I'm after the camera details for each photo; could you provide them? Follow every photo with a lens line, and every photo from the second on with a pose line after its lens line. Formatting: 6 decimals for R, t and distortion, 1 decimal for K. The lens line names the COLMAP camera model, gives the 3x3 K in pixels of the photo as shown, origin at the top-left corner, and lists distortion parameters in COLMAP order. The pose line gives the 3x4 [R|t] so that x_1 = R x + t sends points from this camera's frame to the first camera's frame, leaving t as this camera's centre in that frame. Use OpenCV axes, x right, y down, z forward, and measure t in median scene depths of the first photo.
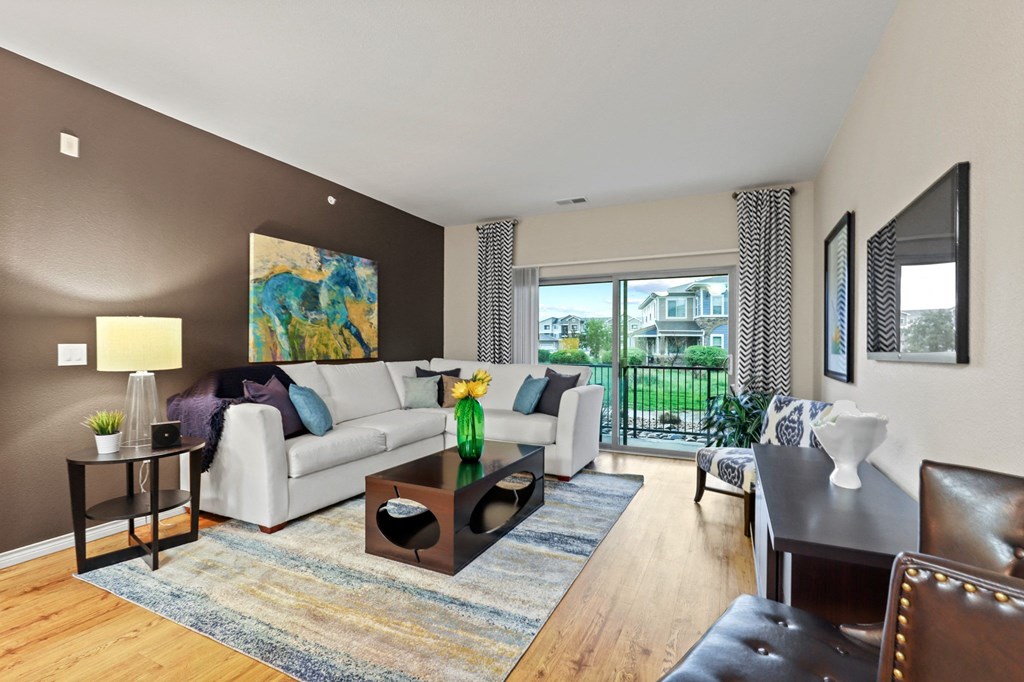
lens RADIAL K [[489.0, 0, 512.9], [0, 489.0, 346.3], [0, 0, 1]] dist [-0.011962, -0.000545]
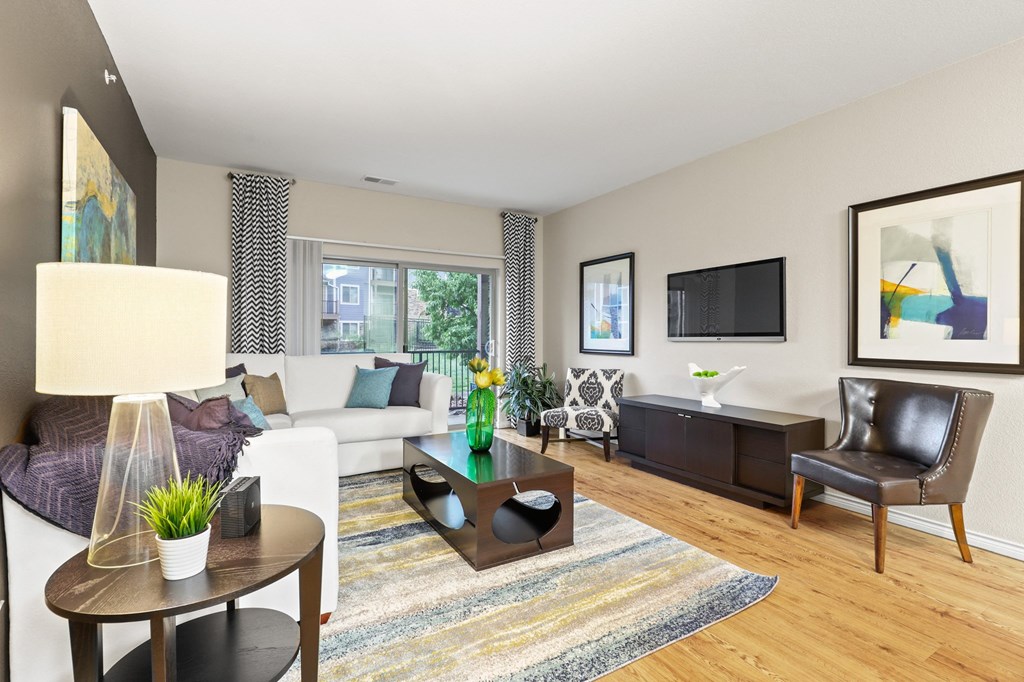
lens RADIAL K [[489.0, 0, 538.3], [0, 489.0, 330.9], [0, 0, 1]] dist [-0.011962, -0.000545]
pose [[0.509991, 0.002980, 0.860175, -0.808659], [-0.002052, 0.999995, -0.002248, -0.004489], [-0.860178, -0.000618, 0.509994, 0.373019]]
